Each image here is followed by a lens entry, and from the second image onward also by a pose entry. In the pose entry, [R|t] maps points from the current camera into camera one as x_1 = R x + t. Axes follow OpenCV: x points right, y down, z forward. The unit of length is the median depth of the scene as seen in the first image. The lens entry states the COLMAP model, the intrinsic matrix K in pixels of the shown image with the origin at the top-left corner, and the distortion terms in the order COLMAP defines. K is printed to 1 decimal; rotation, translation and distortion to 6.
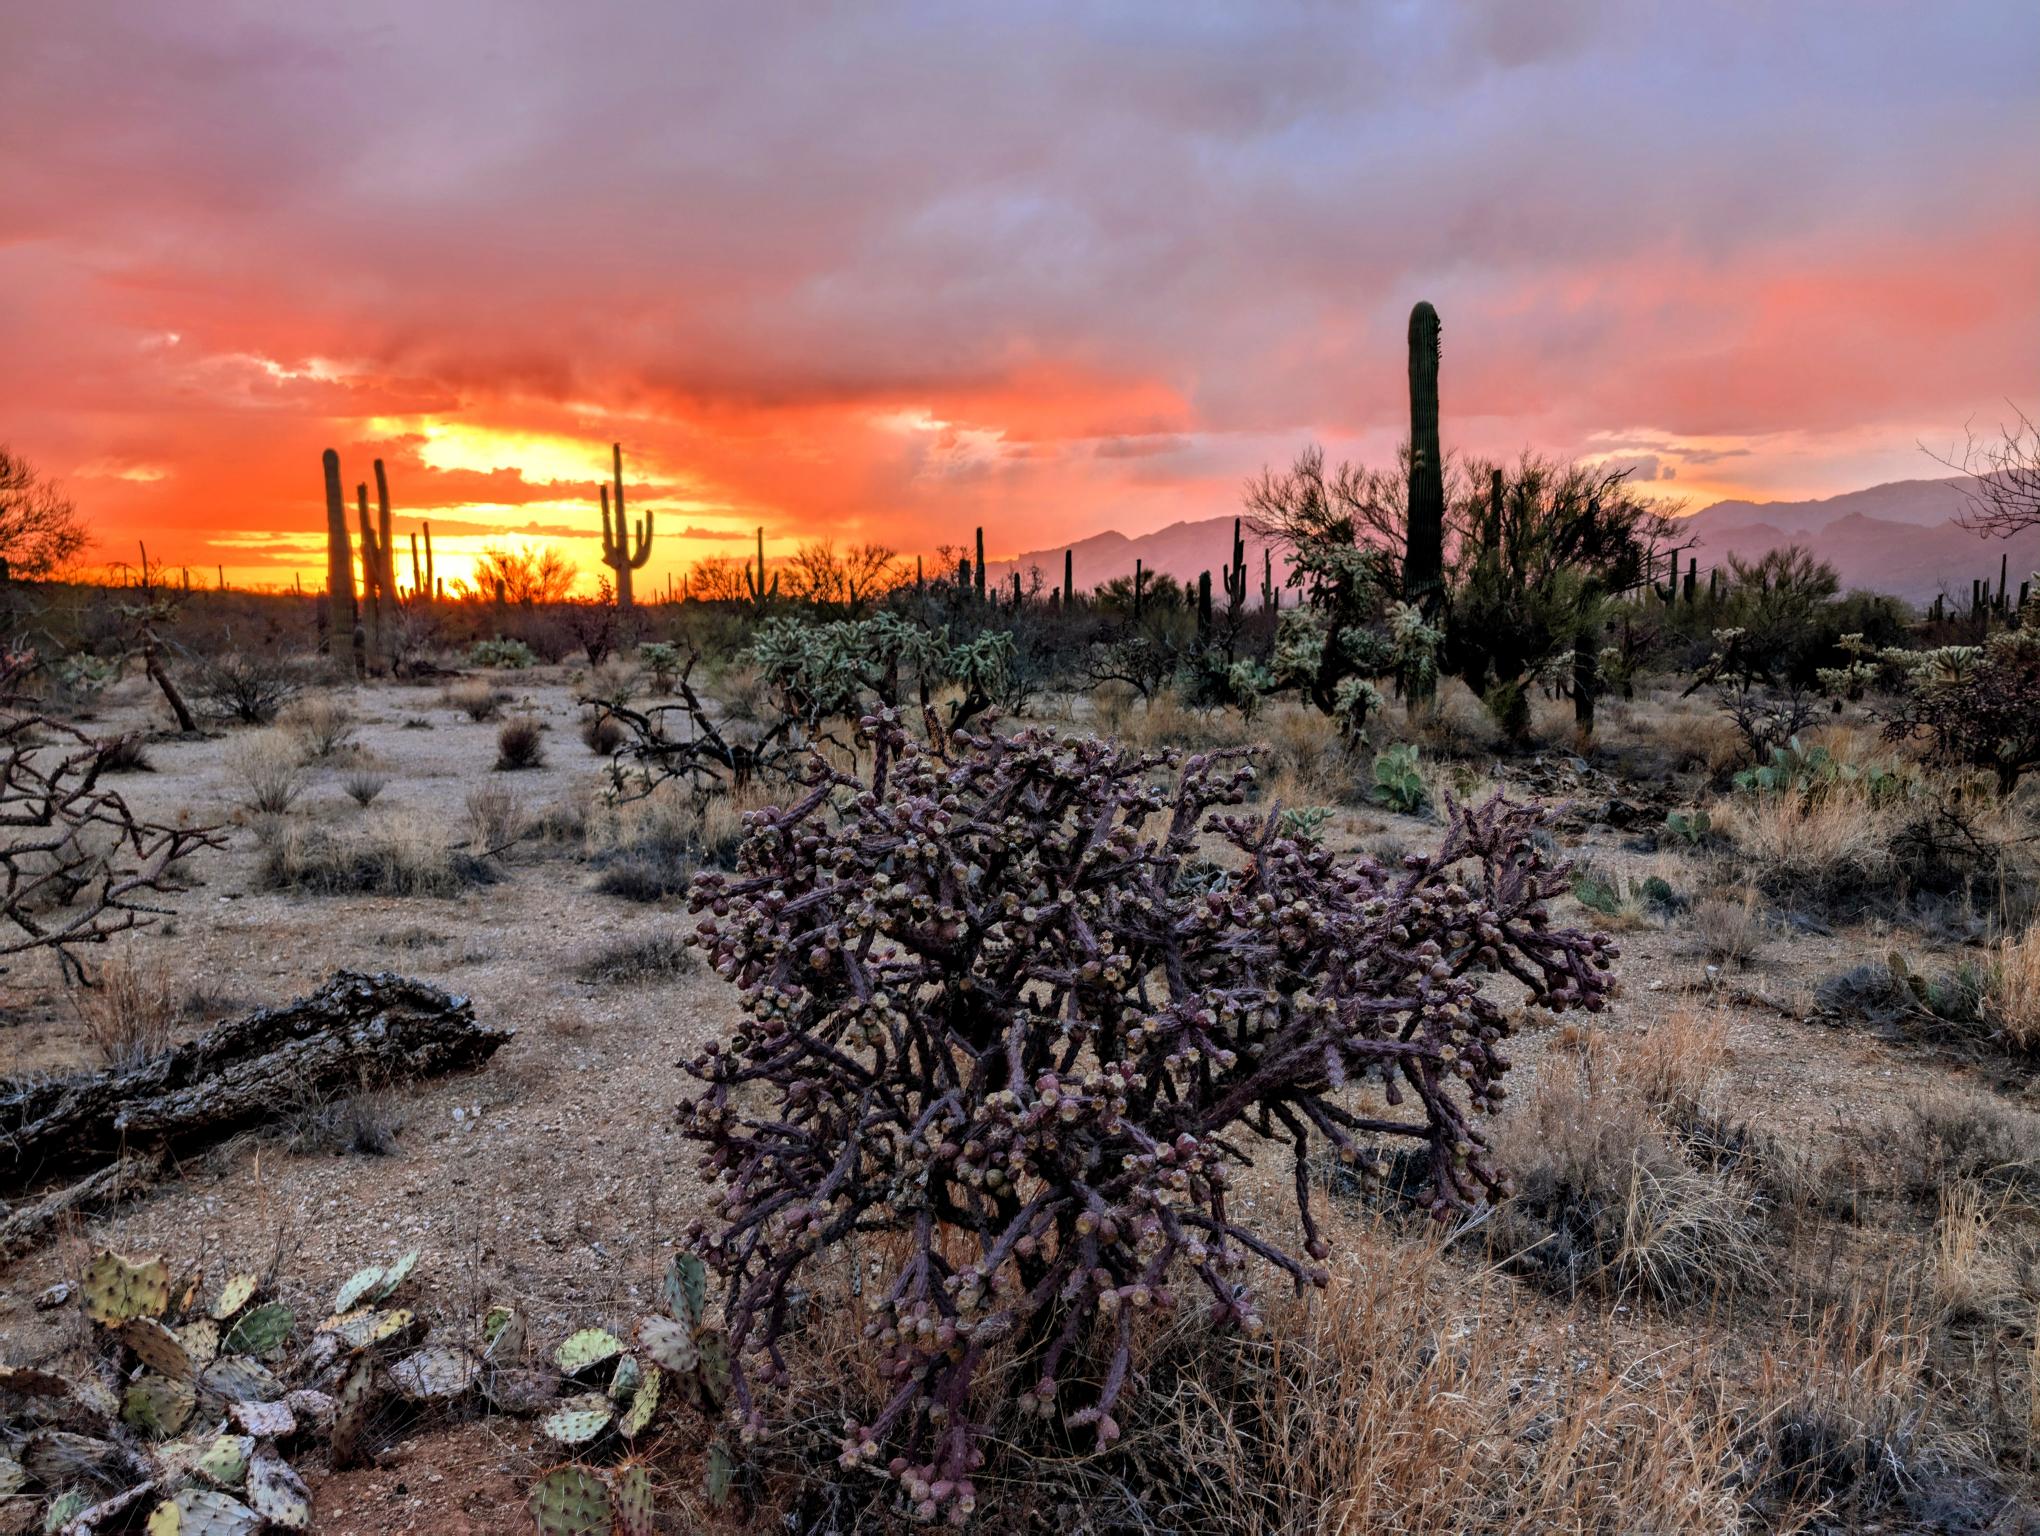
lens RADIAL K [[1446.0, 0, 1020.0], [0, 1446.0, 768.0], [0, 0, 1]] dist [0.003006, 0.000455]
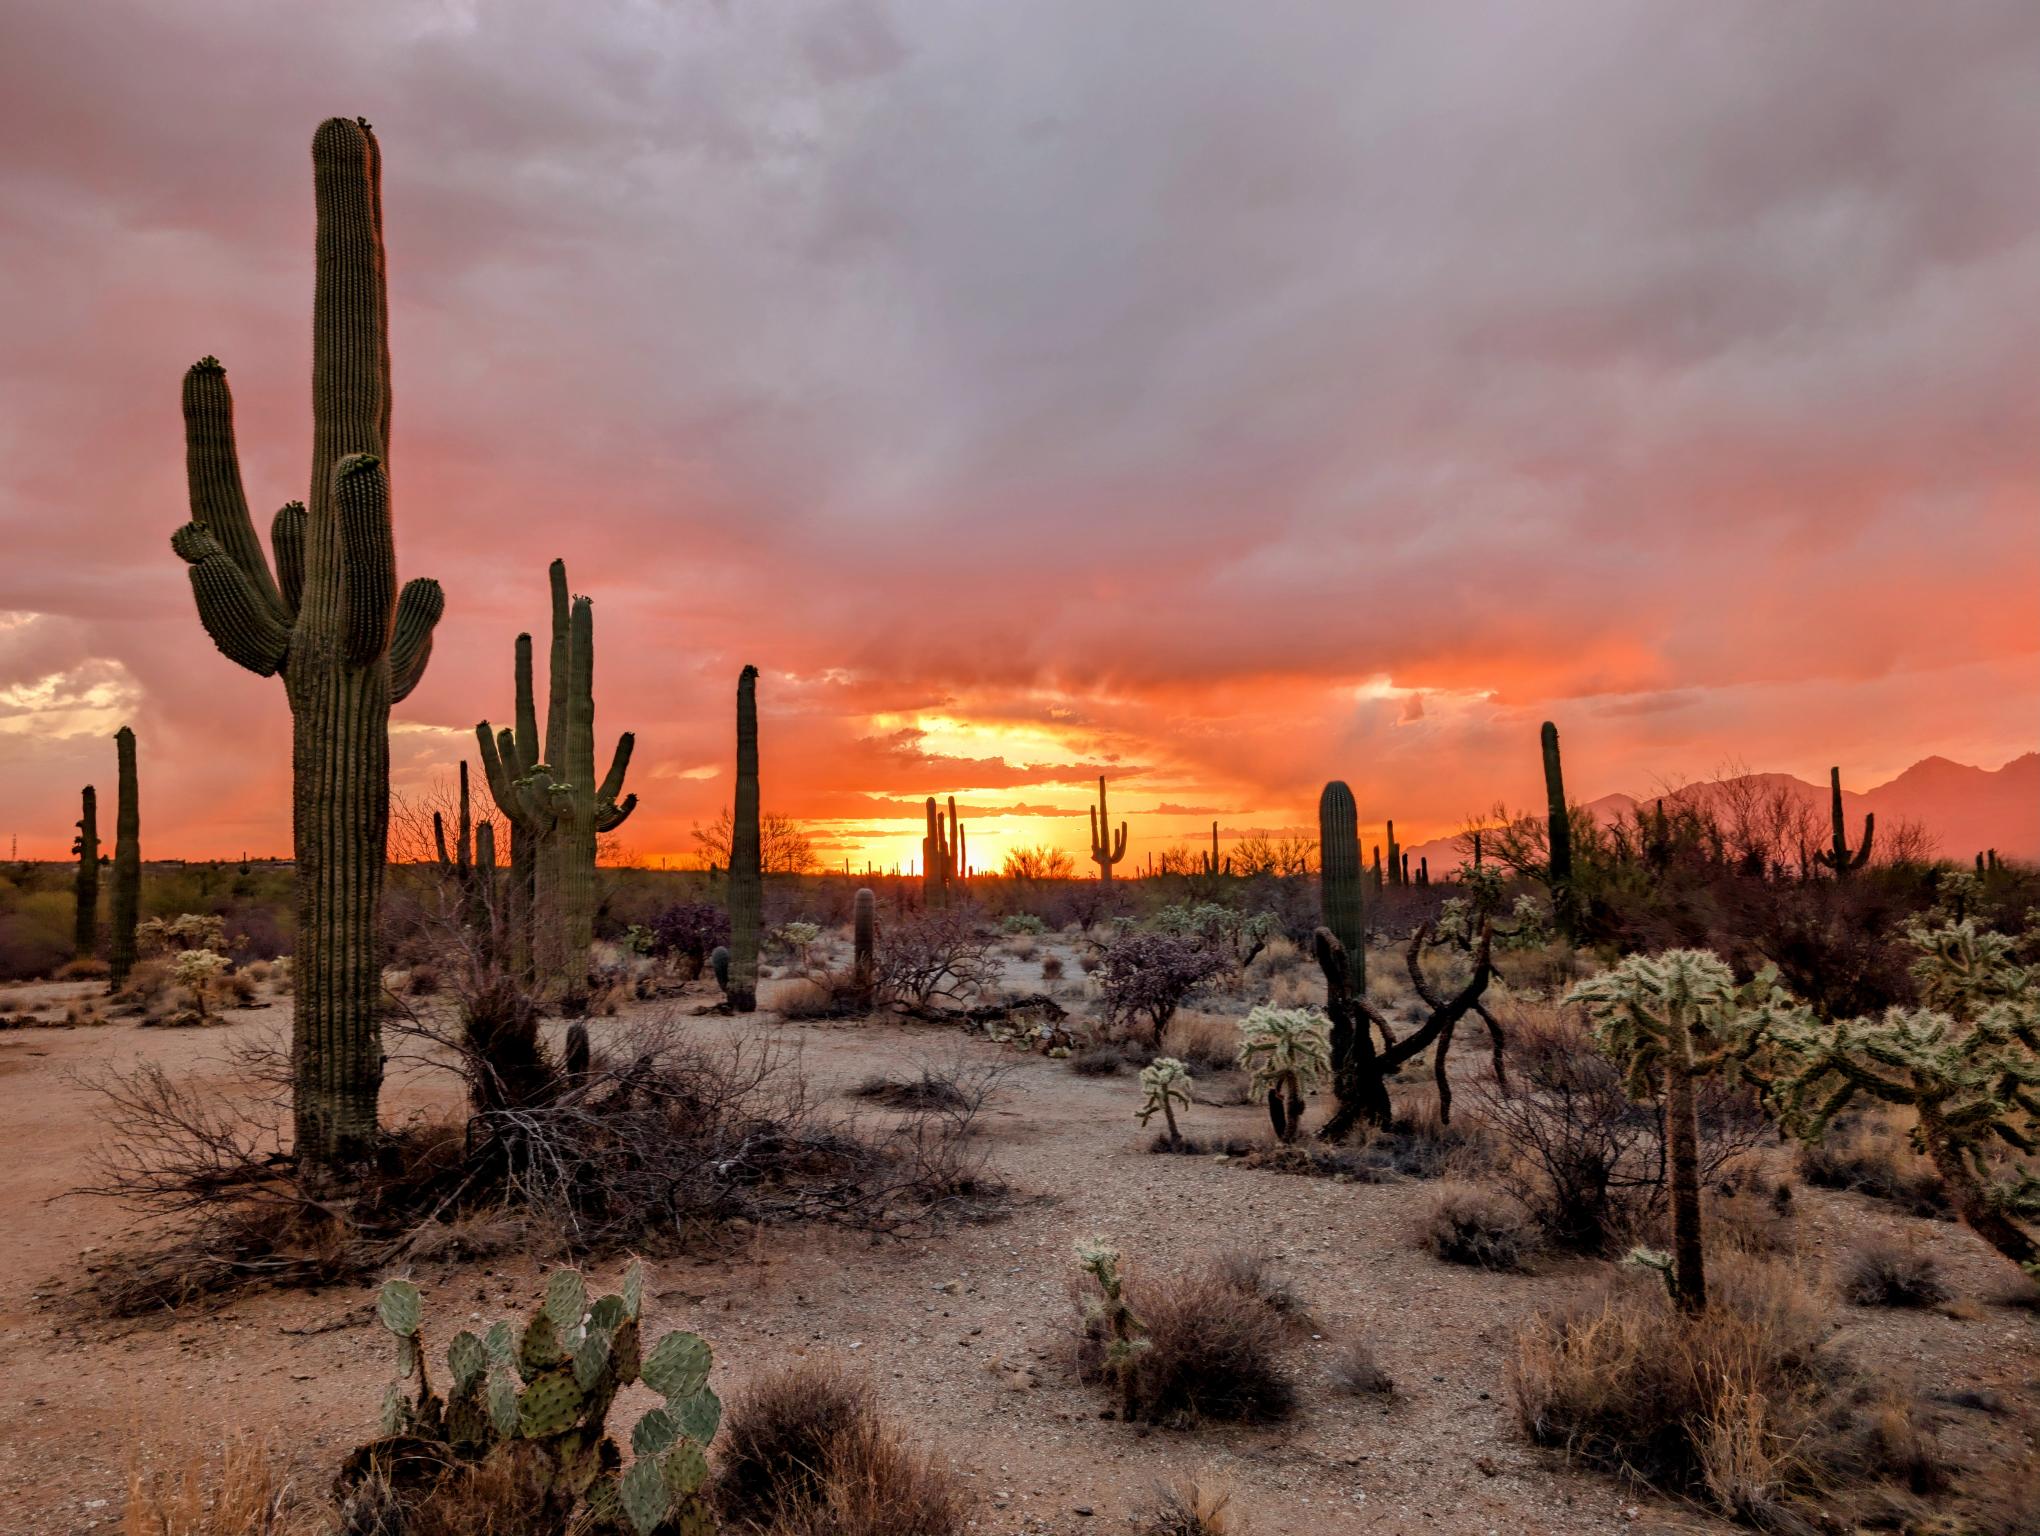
lens RADIAL K [[1440.1, 0, 999.4], [0, 1440.1, 757.3], [0, 0, 1]] dist [0.097078, -0.145115]
pose [[0.941692, -0.042245, -0.333814, 0.102221], [-0.023105, 0.981627, -0.189406, 0.028984], [0.335682, 0.186075, 0.923414, -0.354236]]
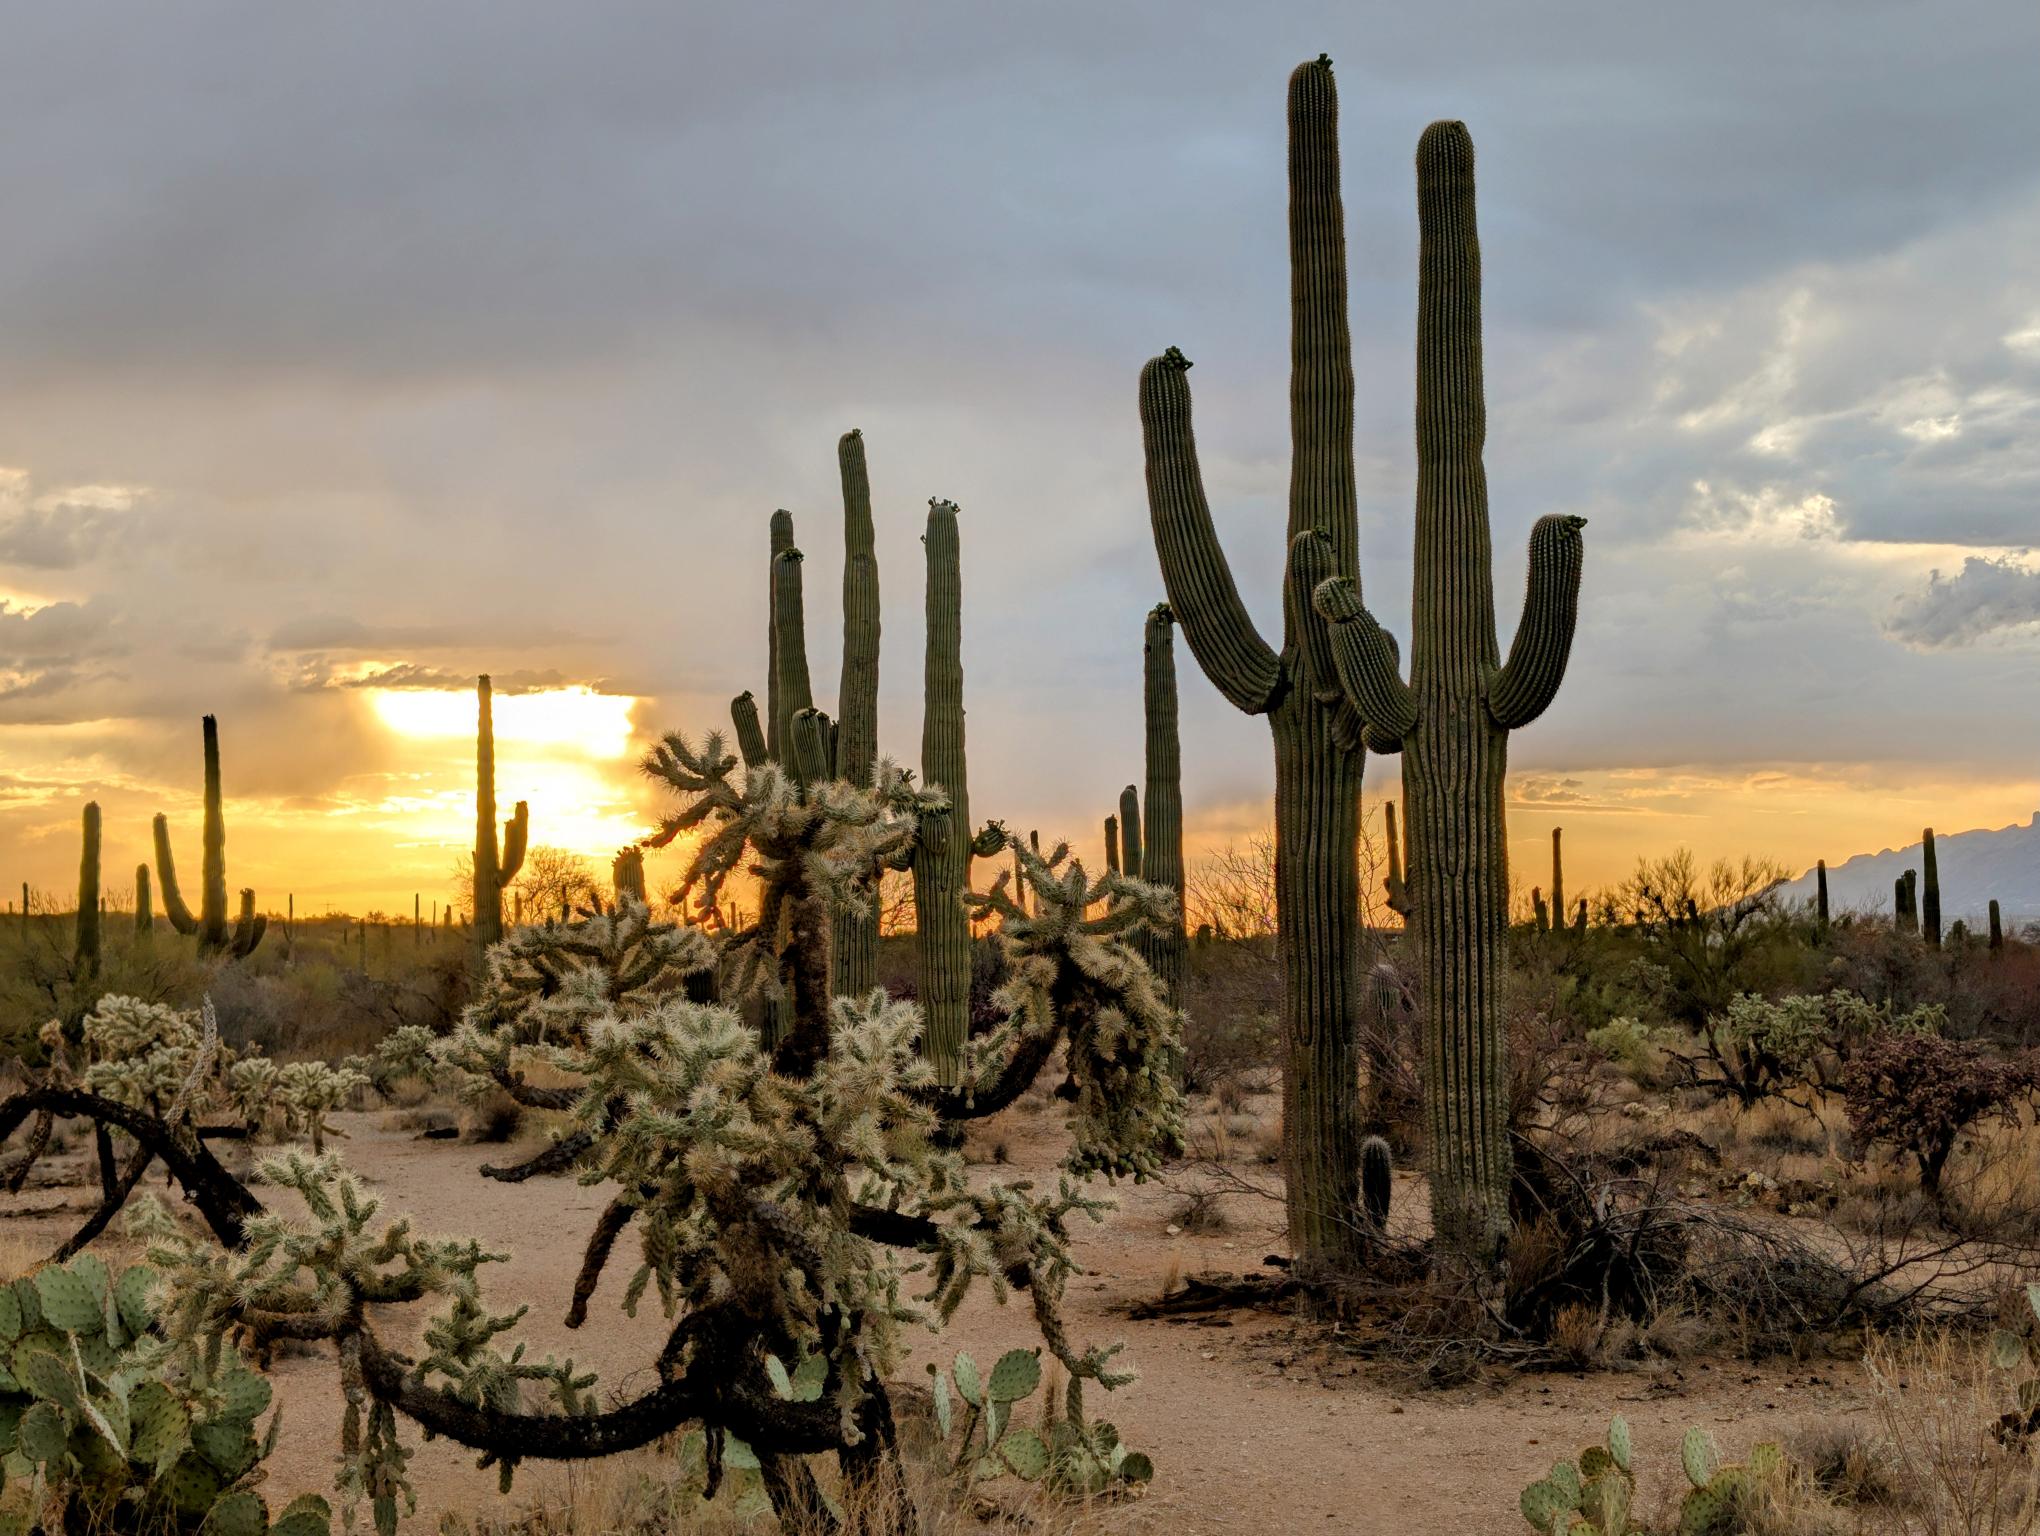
lens RADIAL K [[3097.9, 0, 1018.8], [0, 3097.9, 767.7], [0, 0, 1]] dist [0.027275, 0.001856]
pose [[0.950132, -0.030907, -0.310313, 0.023530], [-0.020677, 0.986643, -0.161580, 0.048874], [0.311162, 0.159939, 0.936802, -0.569266]]
